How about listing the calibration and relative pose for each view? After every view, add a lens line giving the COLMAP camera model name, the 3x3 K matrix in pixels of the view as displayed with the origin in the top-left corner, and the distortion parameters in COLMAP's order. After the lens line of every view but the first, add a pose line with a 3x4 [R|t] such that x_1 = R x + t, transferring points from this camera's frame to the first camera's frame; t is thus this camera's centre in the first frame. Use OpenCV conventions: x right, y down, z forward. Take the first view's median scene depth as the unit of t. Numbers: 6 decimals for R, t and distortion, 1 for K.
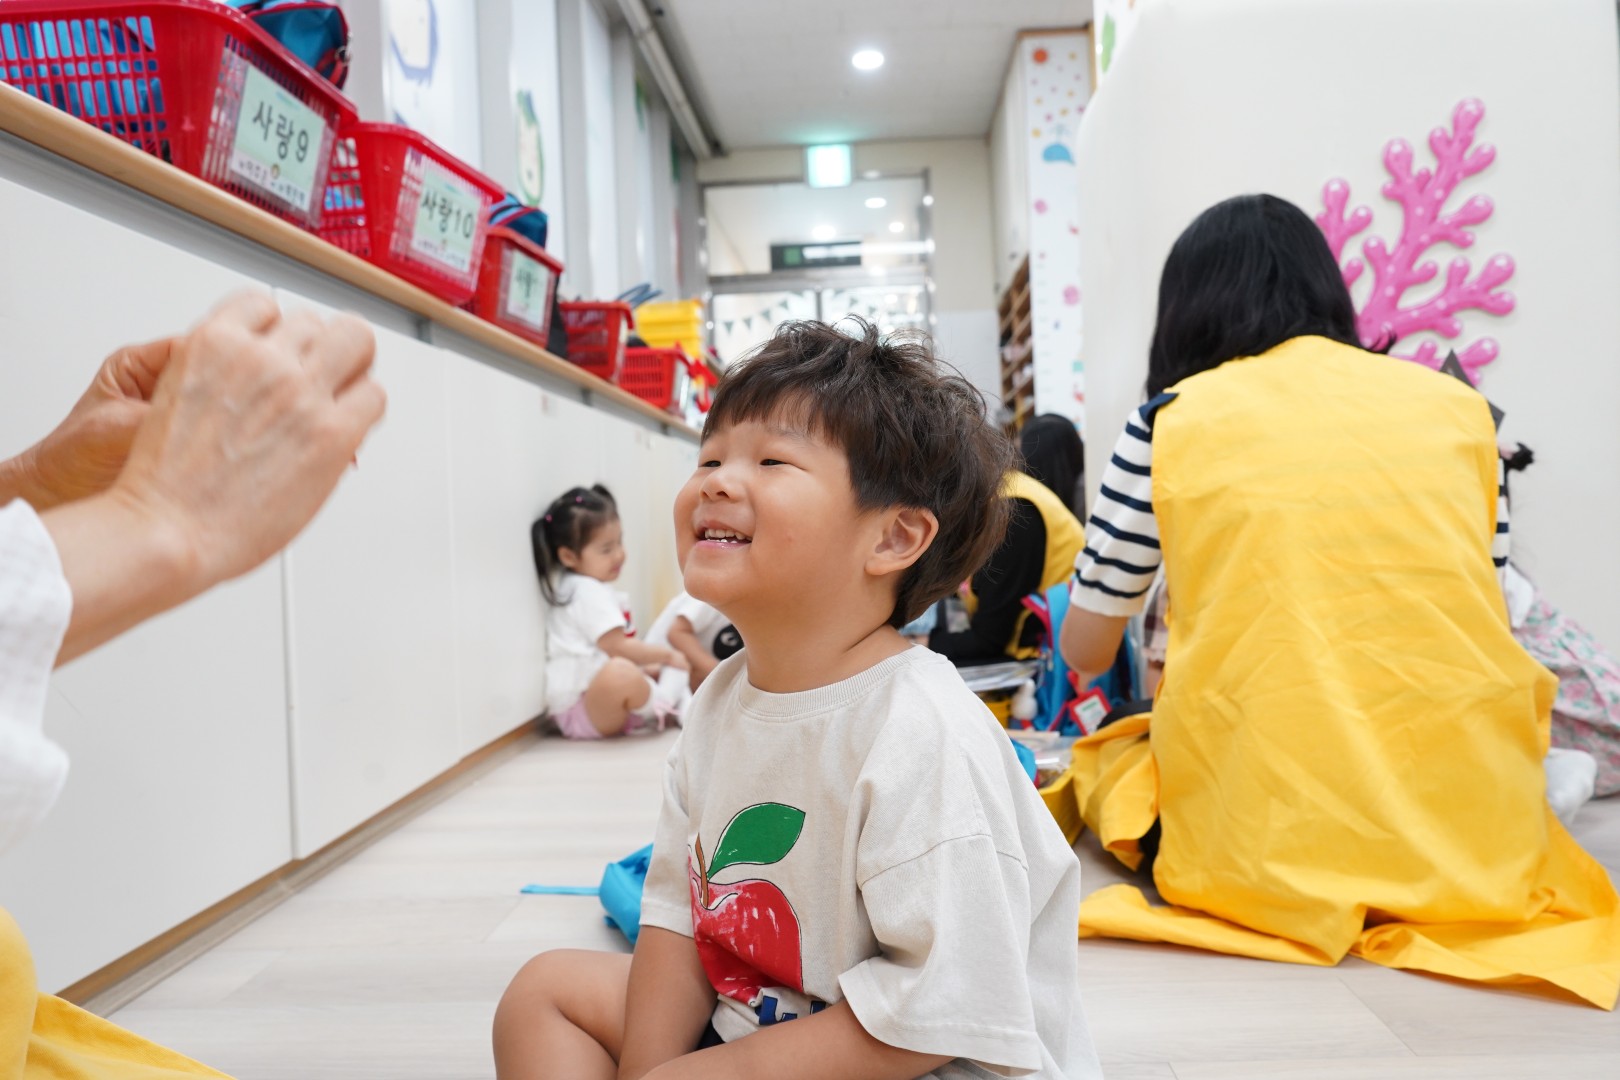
lens RADIAL K [[1278.6, 0, 820.0], [0, 1278.6, 538.6], [0, 0, 1]] dist [-0.012526, 0.021720]
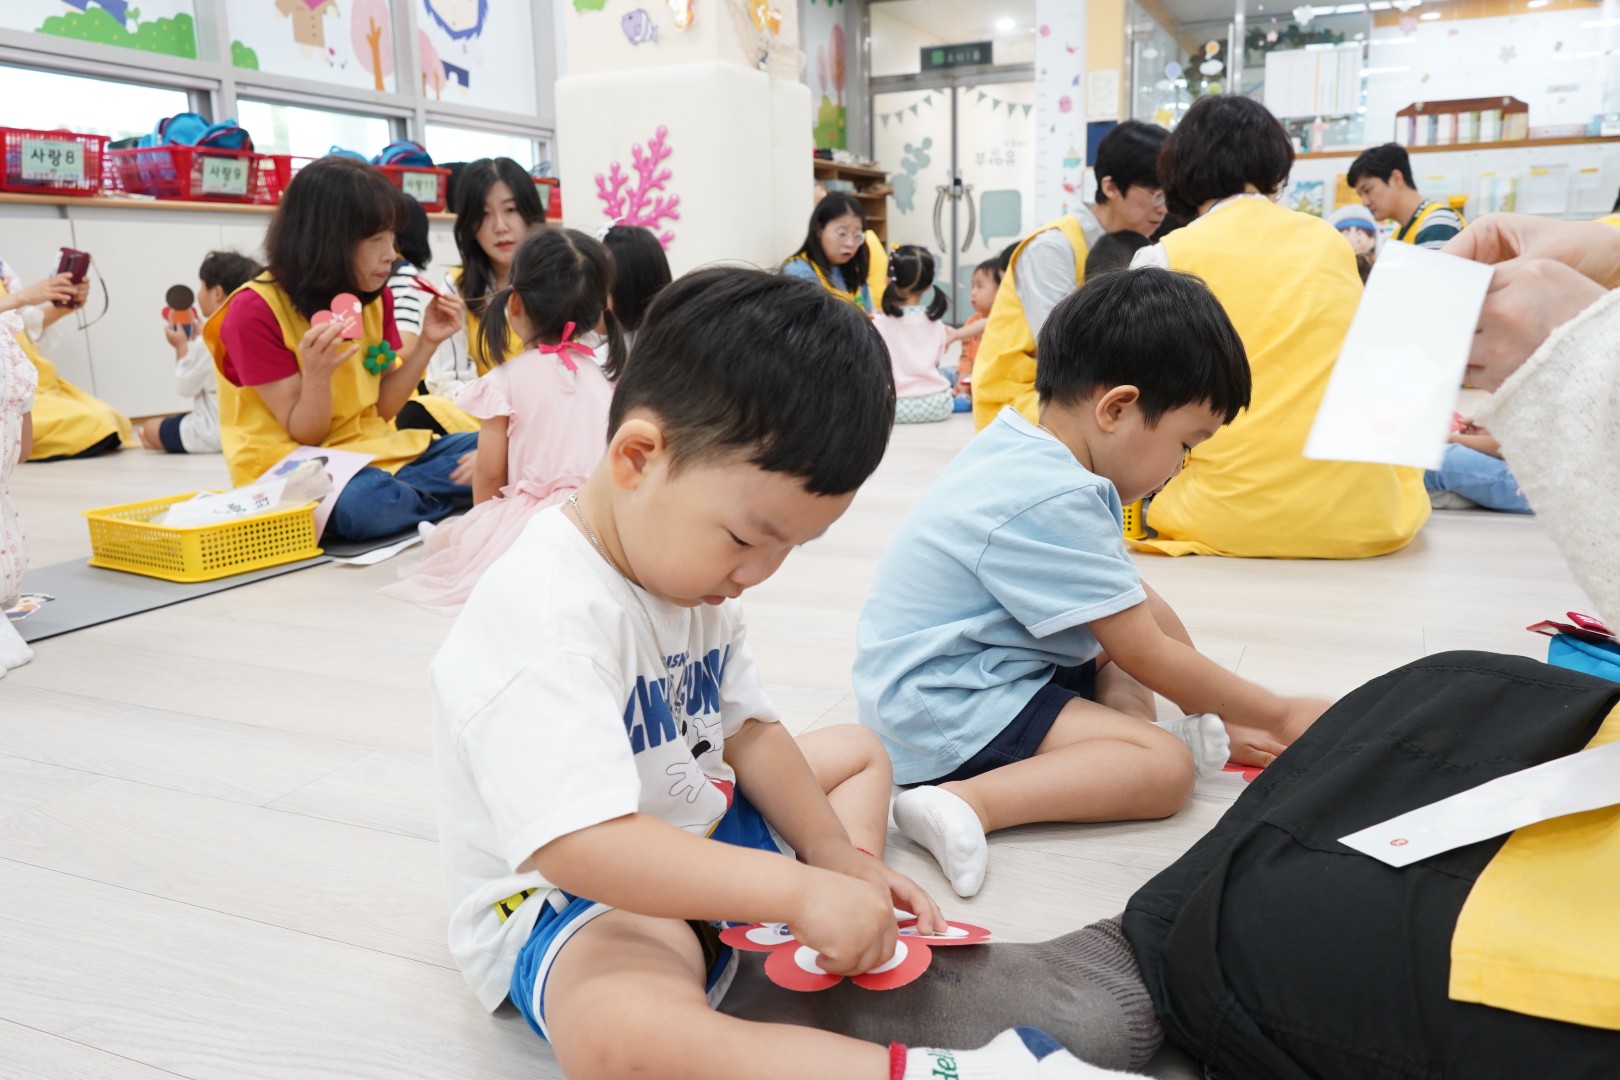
lens RADIAL K [[1278.6, 0, 820.0], [0, 1278.6, 538.6], [0, 0, 1]] dist [-0.012526, 0.021720]
pose [[0.930580, 0.093284, -0.354004, 1.675273], [-0.020171, 0.978587, 0.204844, -0.086790], [0.365532, -0.183483, 0.912535, -1.172581]]
